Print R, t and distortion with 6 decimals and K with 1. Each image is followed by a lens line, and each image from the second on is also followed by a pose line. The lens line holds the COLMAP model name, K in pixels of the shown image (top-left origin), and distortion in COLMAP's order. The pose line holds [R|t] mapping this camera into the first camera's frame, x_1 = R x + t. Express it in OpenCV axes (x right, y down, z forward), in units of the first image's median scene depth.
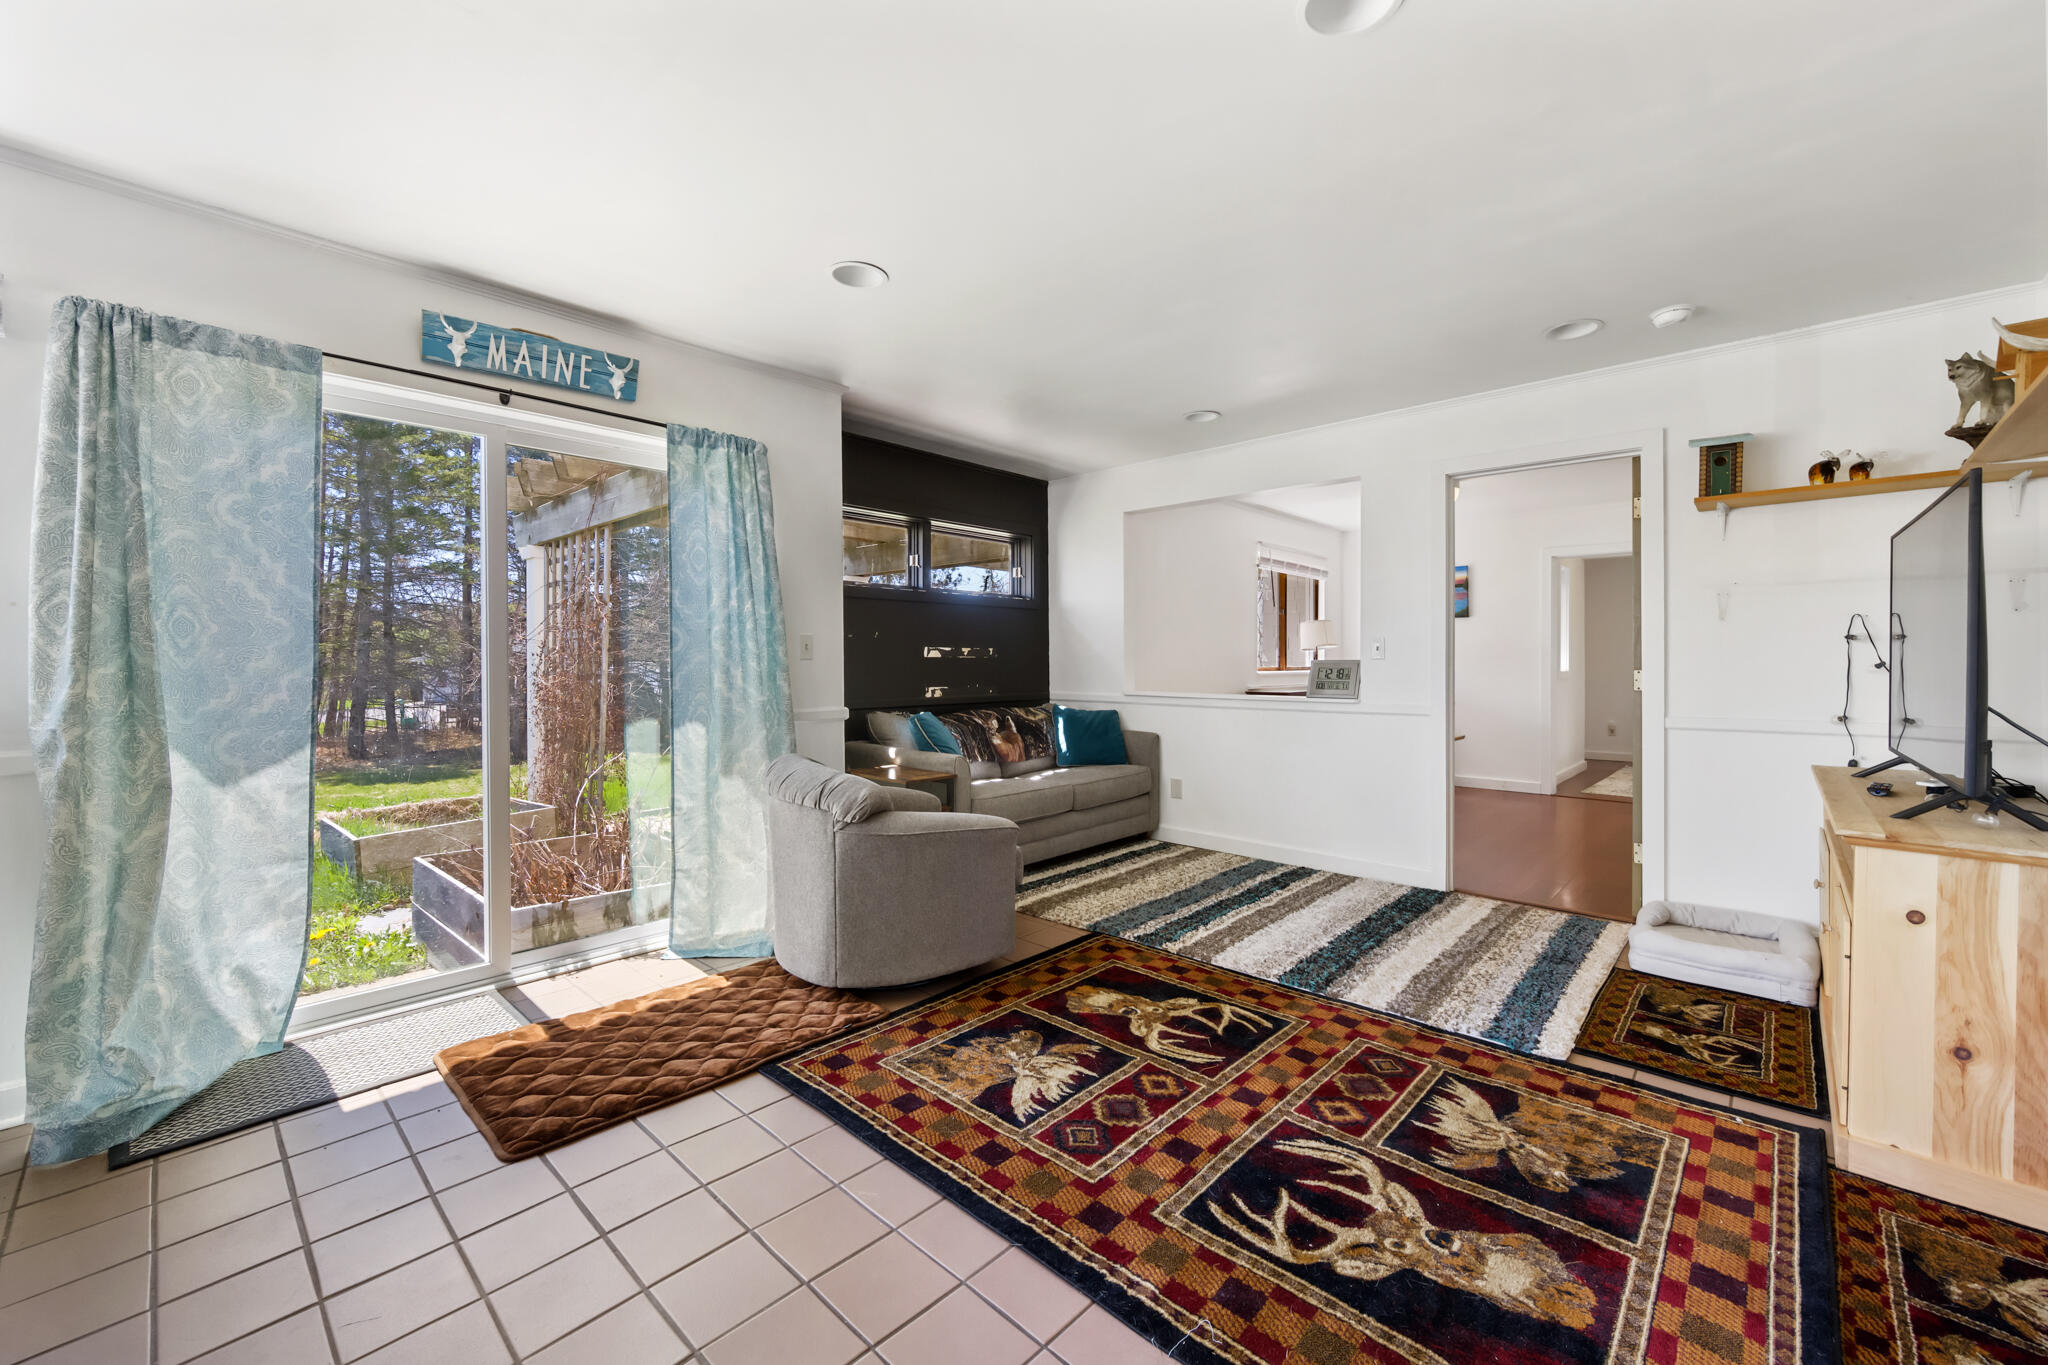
lens RADIAL K [[809.7, 0, 1024.4], [0, 809.7, 664.5], [0, 0, 1]] dist [0.000461, 0.000003]
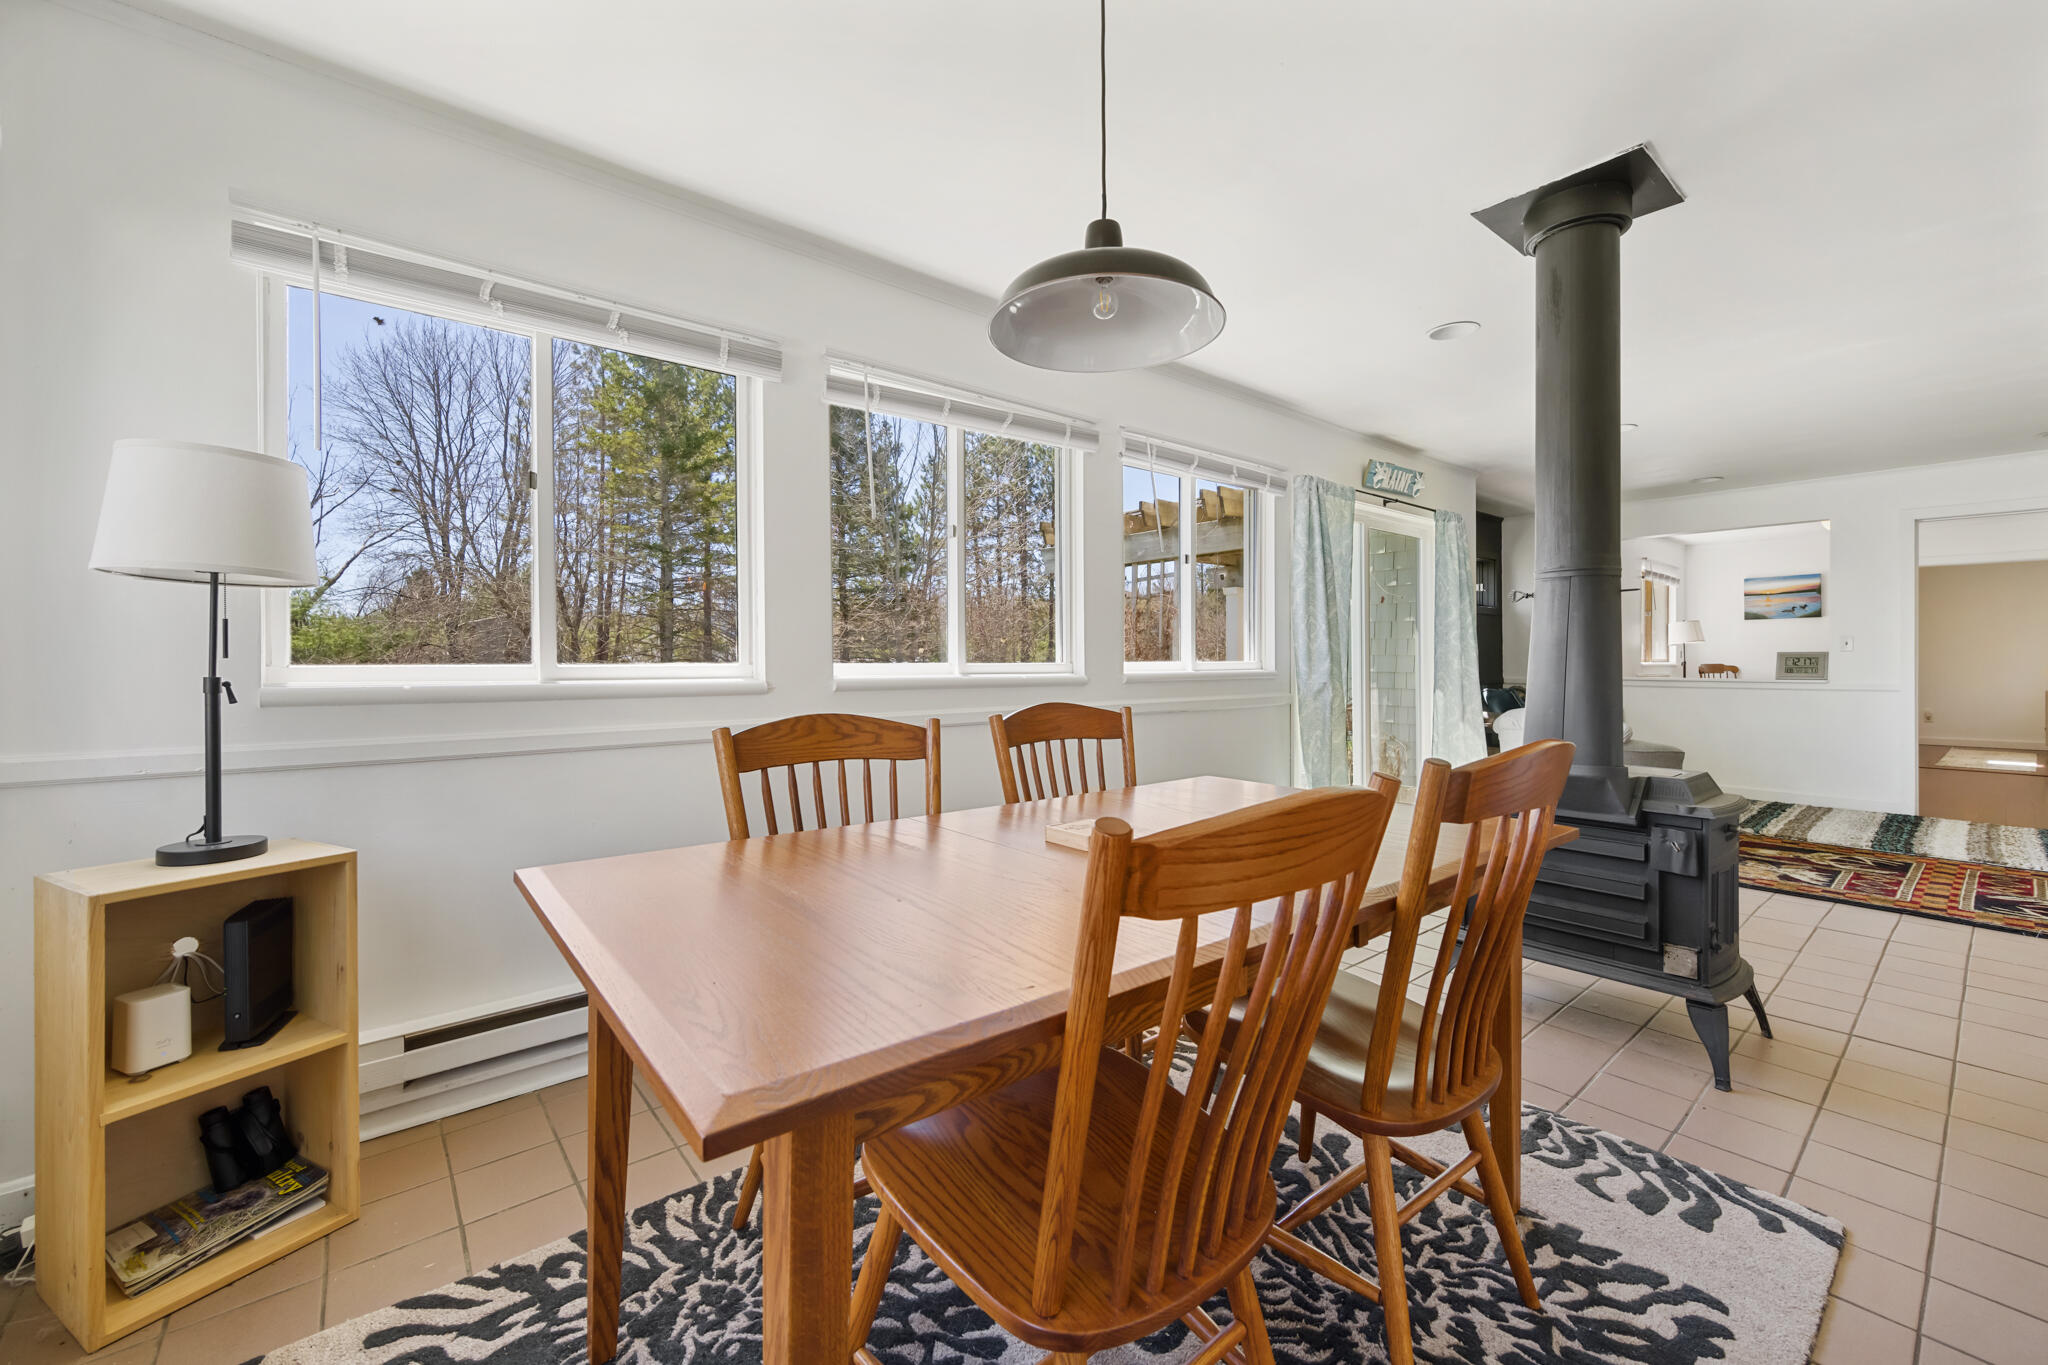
lens RADIAL K [[809.7, 0, 1024.4], [0, 809.7, 664.5], [0, 0, 1]] dist [0.000461, 0.000003]
pose [[0.991352, 0.000433, -0.131230, -1.125397], [-0.000146, 0.999998, 0.002200, 0.018806], [0.131231, -0.002161, 0.991349, -0.804600]]
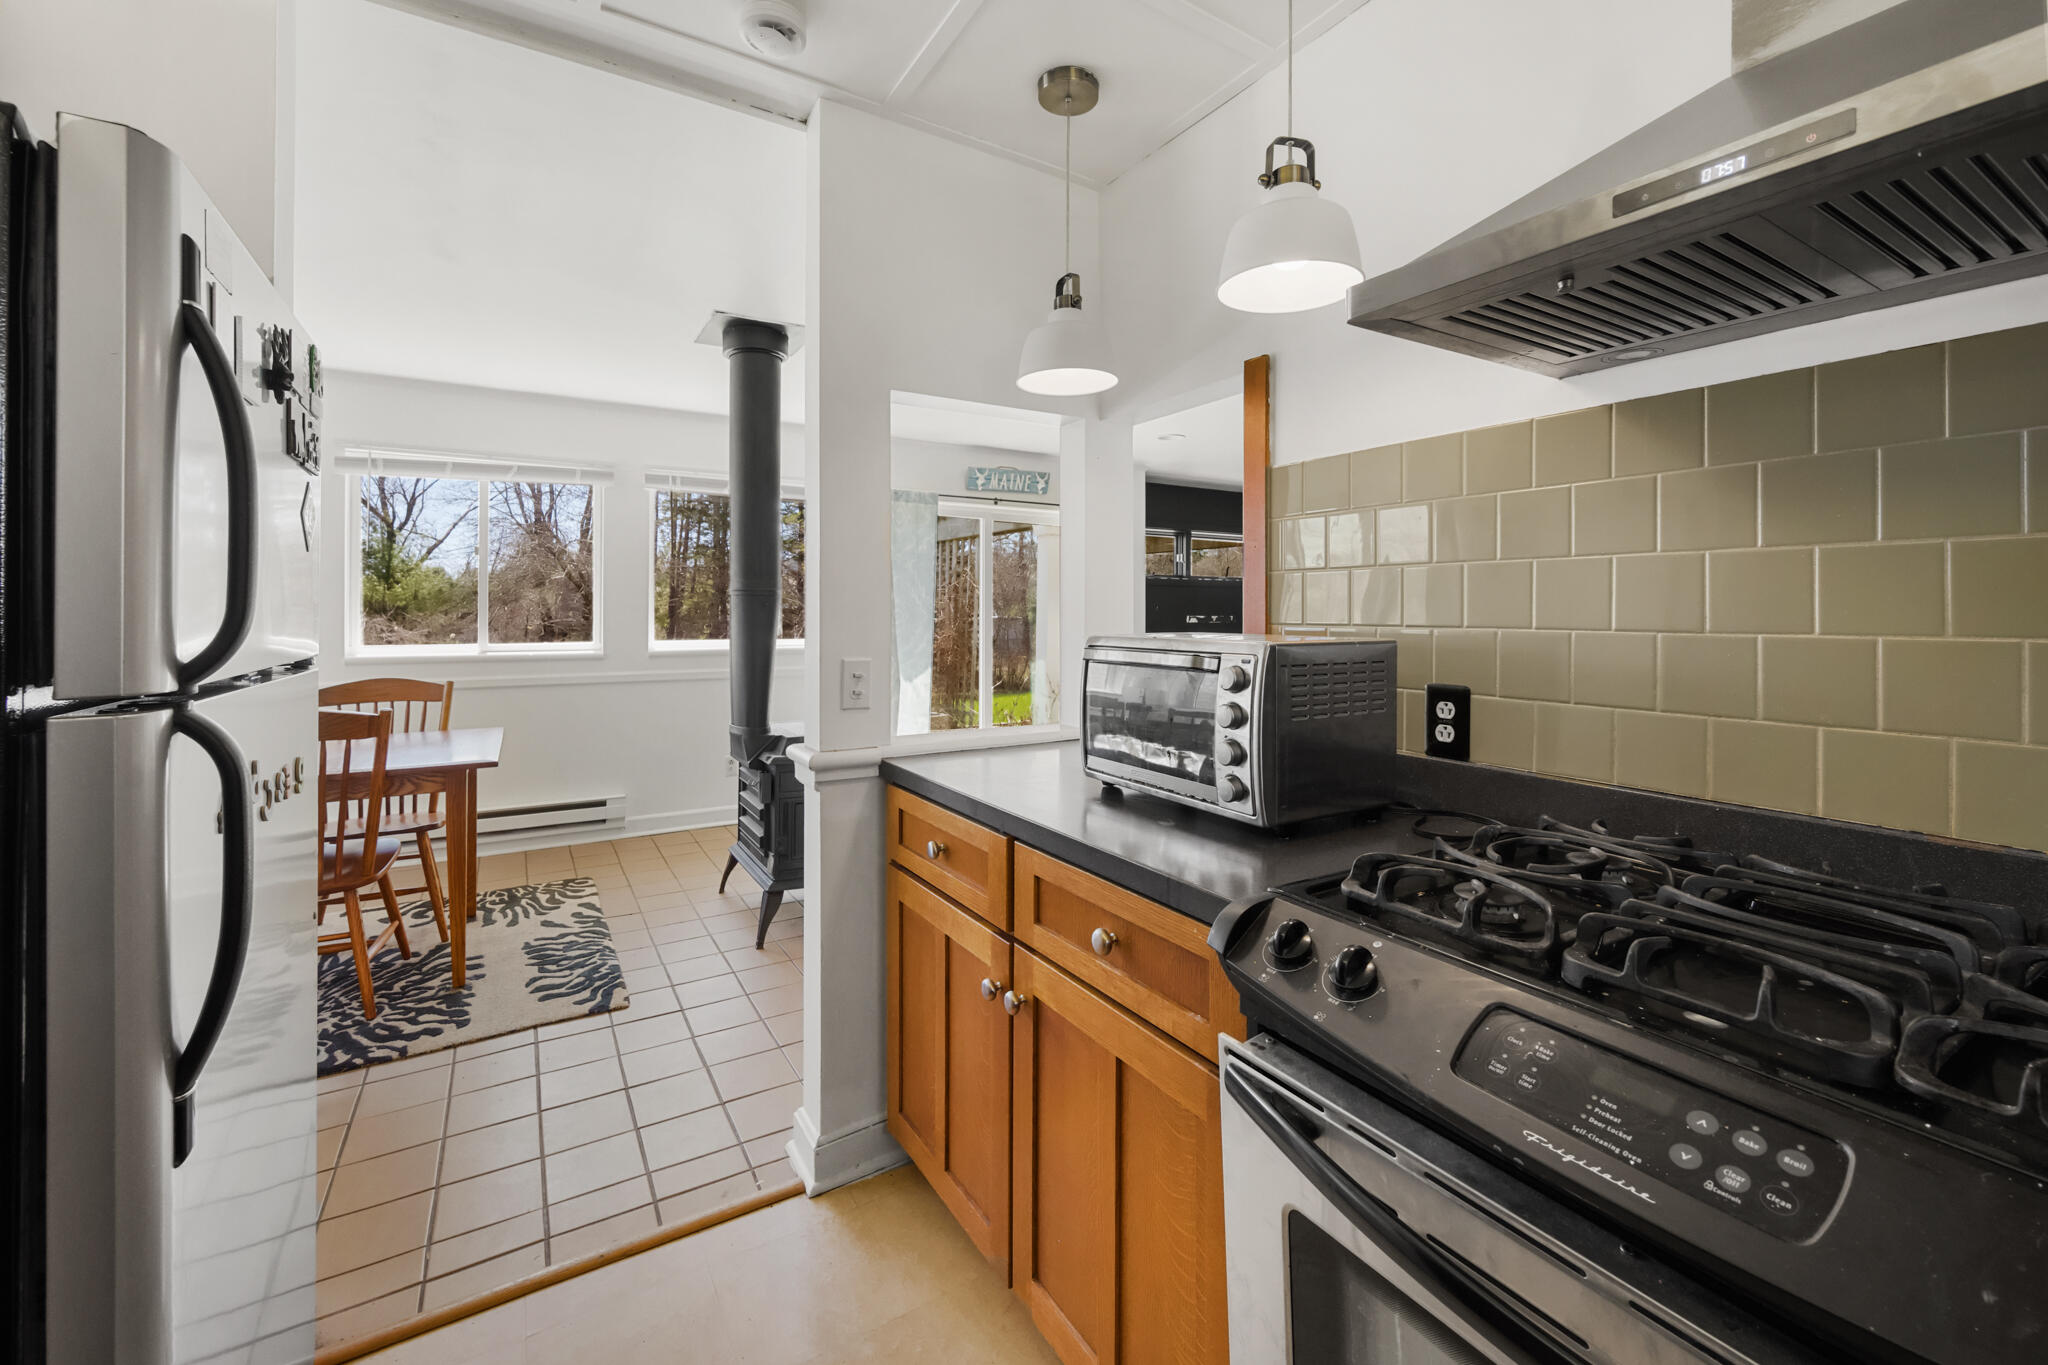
lens RADIAL K [[828.6, 0, 1023.3], [0, 828.6, 612.1], [0, 0, 1]] dist [0.000678, -0.000025]
pose [[0.963661, 0.005556, -0.267070, -0.008076], [-0.005922, 0.999982, -0.000566, -0.043690], [0.267062, 0.002127, 0.963677, -0.964783]]
